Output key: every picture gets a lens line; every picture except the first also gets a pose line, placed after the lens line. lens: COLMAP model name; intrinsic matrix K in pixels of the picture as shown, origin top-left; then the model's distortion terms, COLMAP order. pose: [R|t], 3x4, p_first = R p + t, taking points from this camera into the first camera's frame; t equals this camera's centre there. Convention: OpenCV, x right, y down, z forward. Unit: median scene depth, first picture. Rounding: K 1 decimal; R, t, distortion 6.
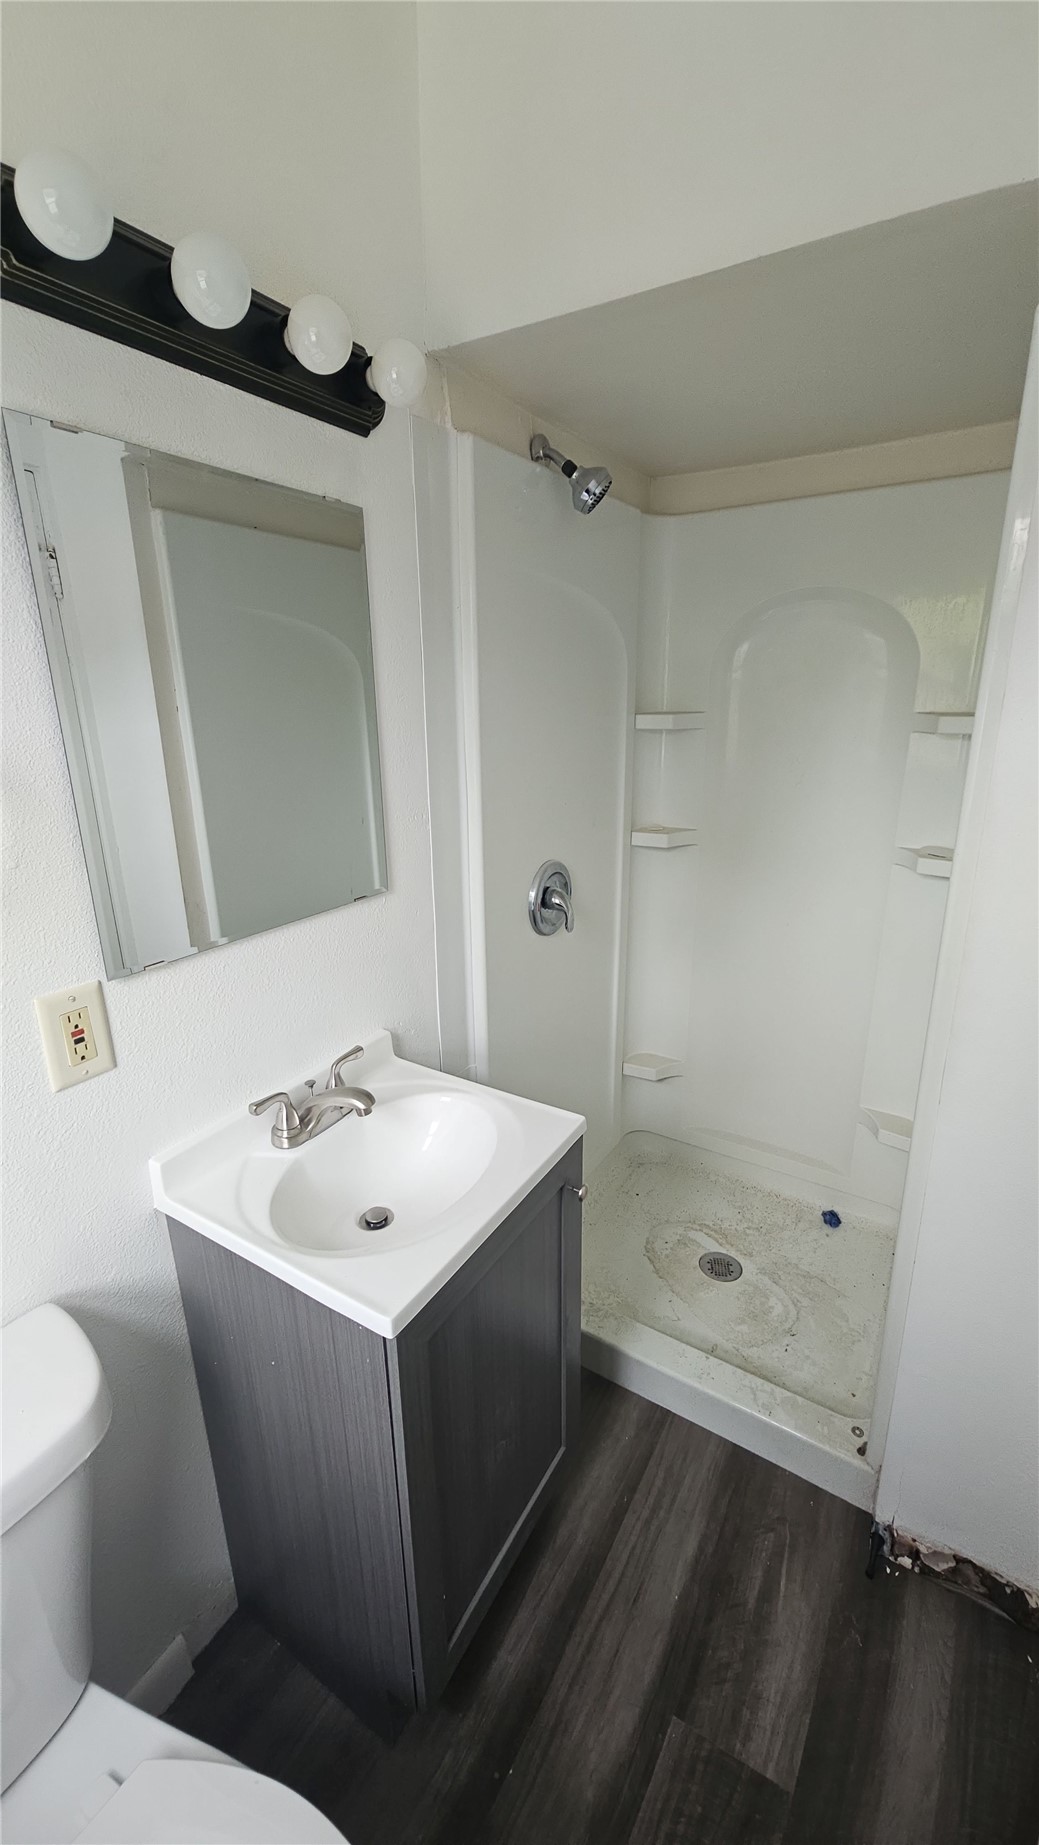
lens RADIAL K [[756.9, 0, 519.5], [0, 756.9, 922.5], [0, 0, 1]] dist [-0.000041, -0.000017]
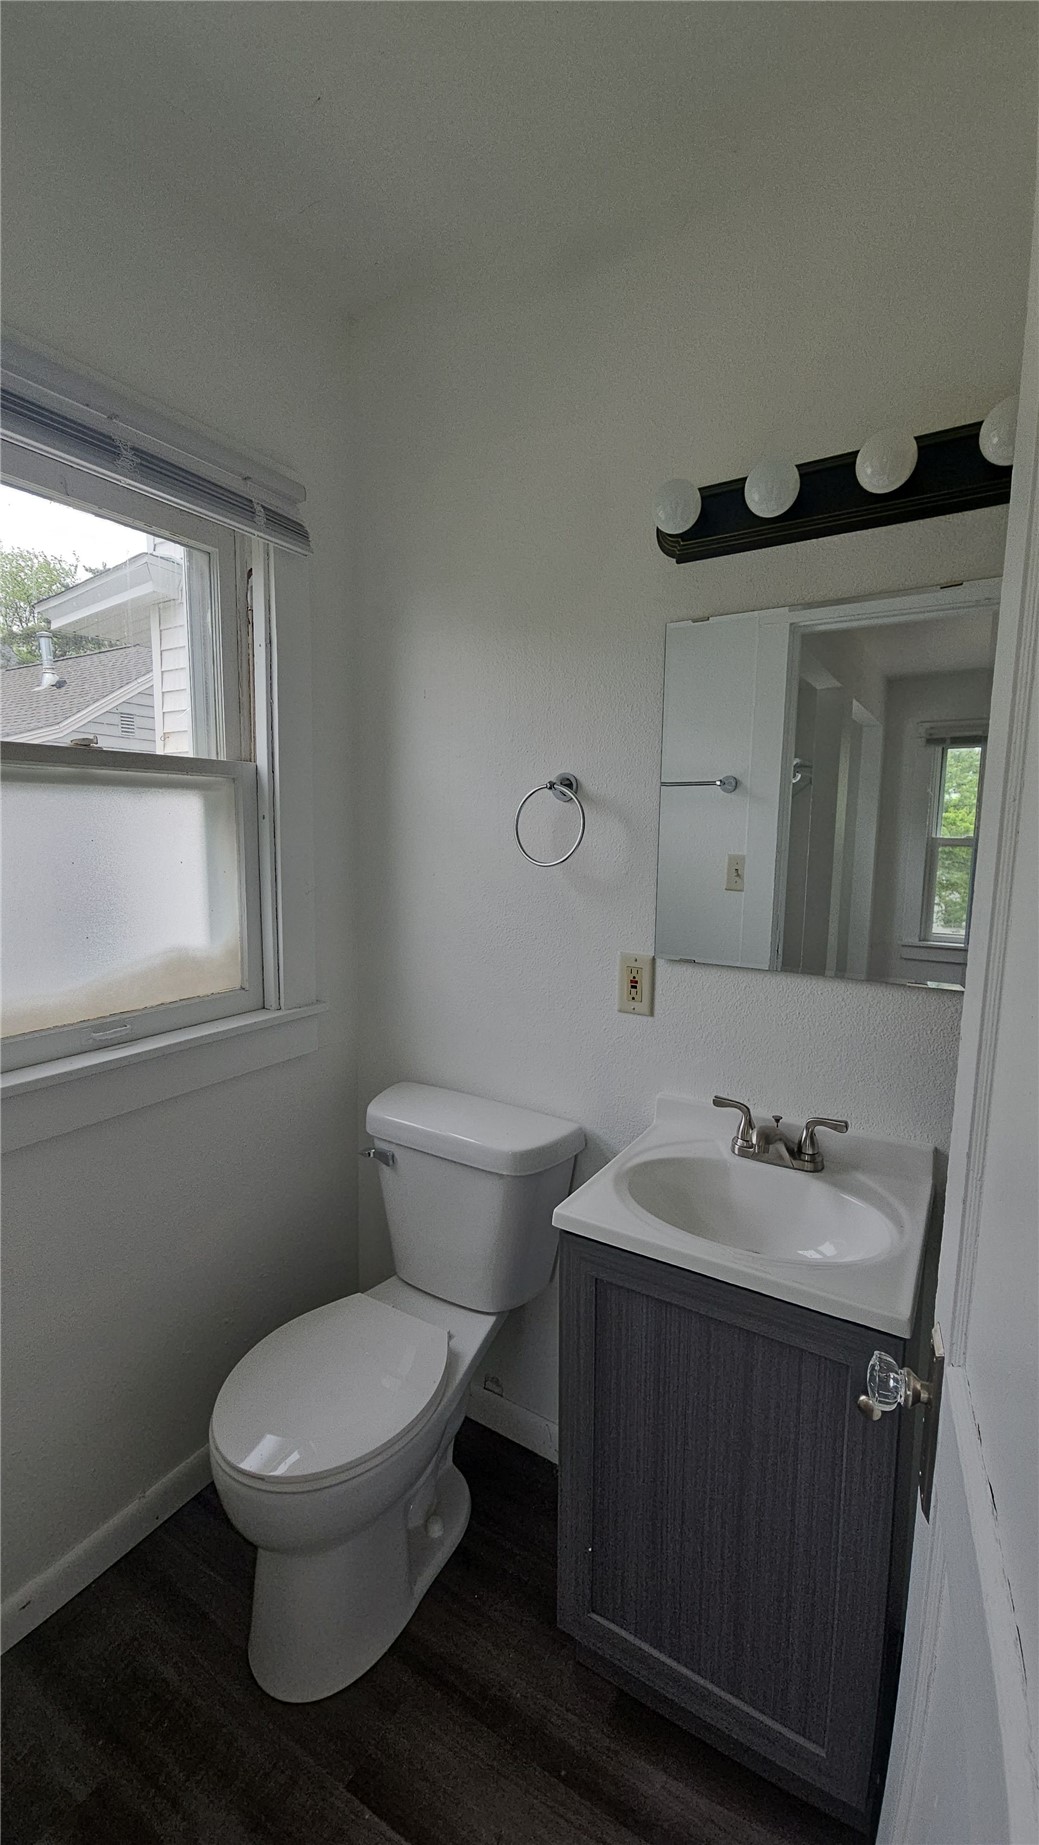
lens RADIAL K [[756.9, 0, 519.5], [0, 756.9, 922.5], [0, 0, 1]] dist [-0.000041, -0.000017]
pose [[-0.000978, 0.114029, -0.993477, 0.967725], [-0.312643, 0.943640, 0.108617, -0.069344], [0.949870, 0.310710, 0.034727, 0.650947]]
